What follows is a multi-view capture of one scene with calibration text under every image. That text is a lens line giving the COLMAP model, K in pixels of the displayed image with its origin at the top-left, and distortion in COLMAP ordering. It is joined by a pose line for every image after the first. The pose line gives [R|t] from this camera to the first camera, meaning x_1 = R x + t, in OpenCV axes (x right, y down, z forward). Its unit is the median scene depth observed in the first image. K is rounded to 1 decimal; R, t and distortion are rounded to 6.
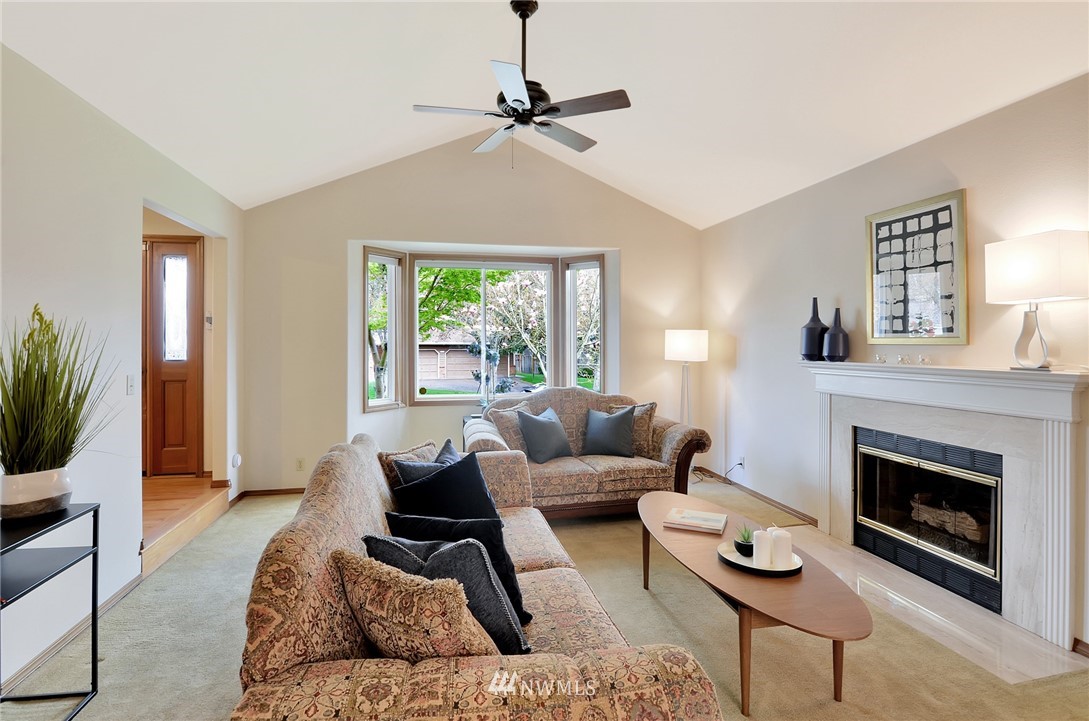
lens RADIAL K [[534.7, 0, 536.5], [0, 534.7, 342.5], [0, 0, 1]] dist [-0.001239, -0.000281]
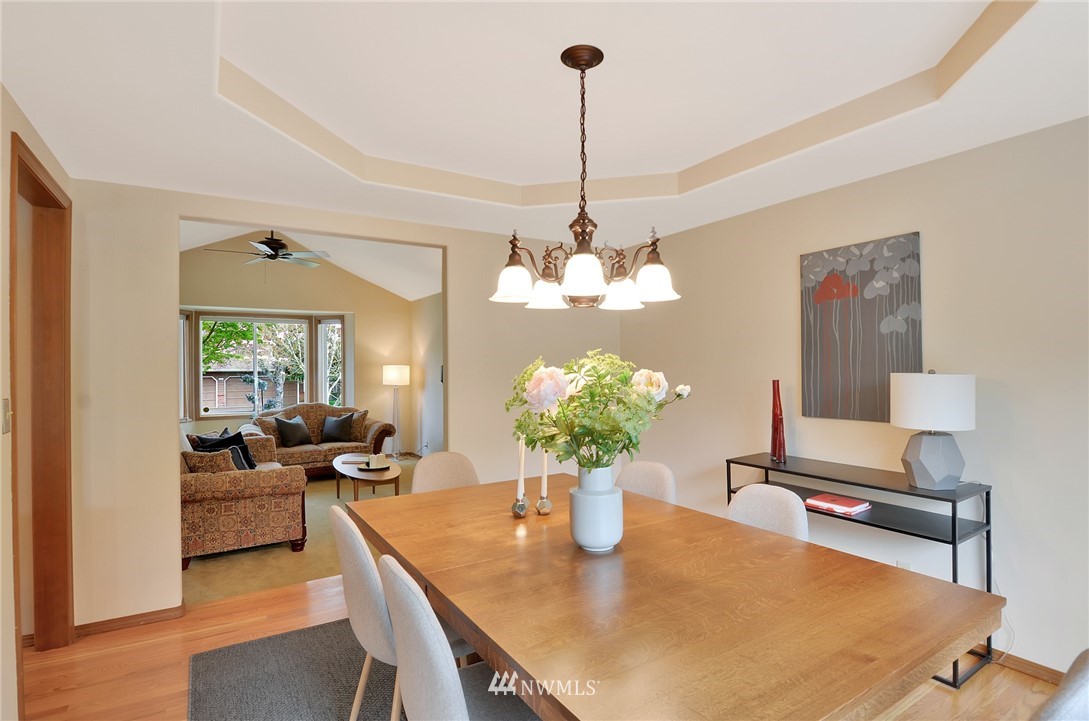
lens RADIAL K [[534.7, 0, 538.3], [0, 534.7, 365.7], [0, 0, 1]] dist [-0.001239, -0.000281]
pose [[0.935344, -0.003562, 0.353721, 0.142451], [0.003741, 0.999993, 0.000177, -0.028816], [-0.353720, 0.001158, 0.935351, -0.831220]]
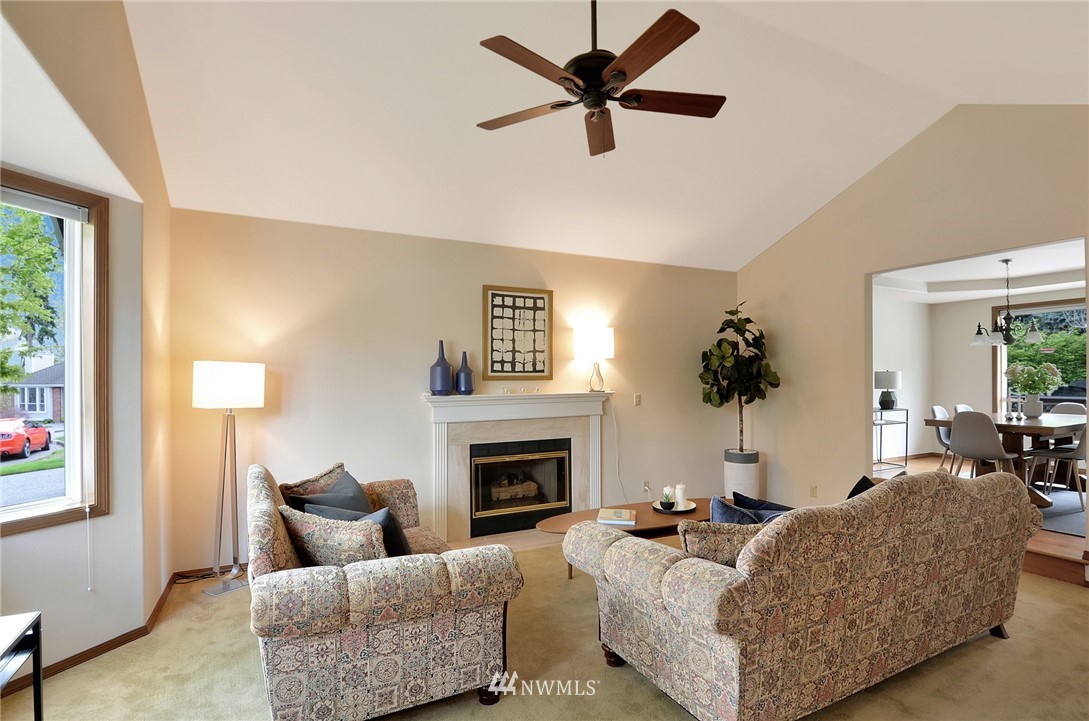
lens RADIAL K [[534.7, 0, 541.6], [0, 534.7, 368.2], [0, 0, 1]] dist [-0.001239, -0.000281]
pose [[-0.267183, 0.002623, 0.963642, -0.578053], [-0.002219, 0.999992, -0.003337, -0.019518], [-0.963643, -0.003030, -0.267175, 0.996123]]
